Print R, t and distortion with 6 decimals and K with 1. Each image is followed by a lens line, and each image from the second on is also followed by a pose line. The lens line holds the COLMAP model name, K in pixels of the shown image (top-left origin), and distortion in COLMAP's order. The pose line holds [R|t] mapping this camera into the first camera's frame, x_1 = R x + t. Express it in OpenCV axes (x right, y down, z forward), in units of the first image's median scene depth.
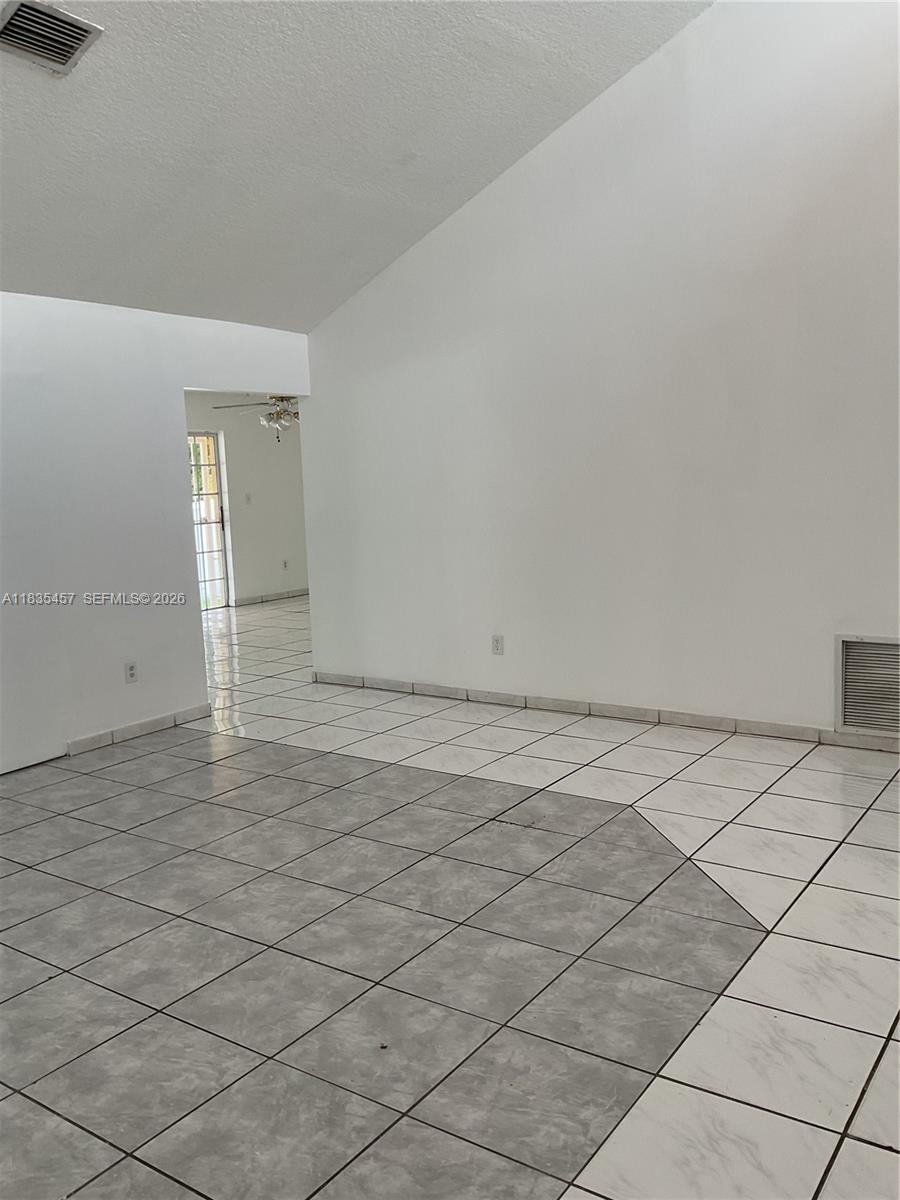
lens RADIAL K [[1003.2, 0, 452.7], [0, 1003.2, 593.1], [0, 0, 1]] dist [0.044148, -0.025579]
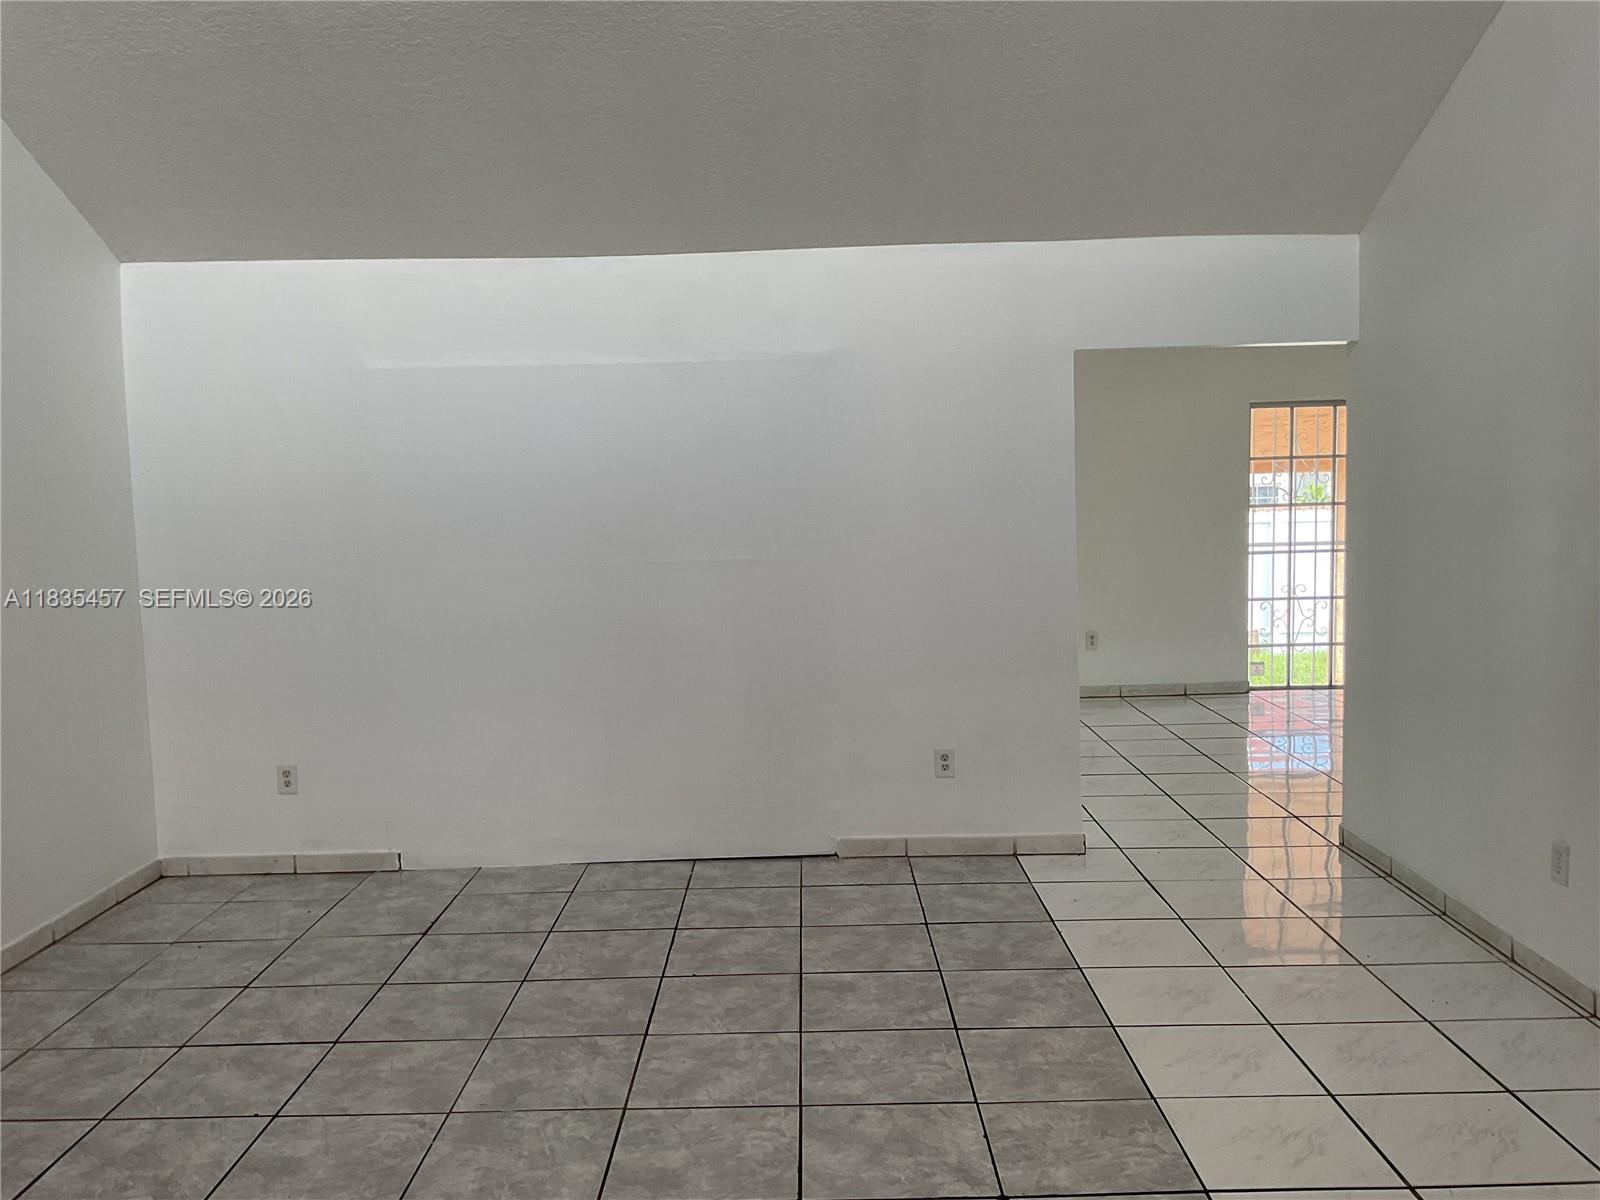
lens RADIAL K [[1337.6, 0, 795.7], [0, 1337.6, 608.7], [0, 0, 1]] dist [0.044148, -0.025579]
pose [[0.544163, 0.109231, -0.831839, 0.526108], [-0.090627, 0.993340, 0.071153, -0.115554], [0.834071, 0.036668, 0.550438, 0.520913]]
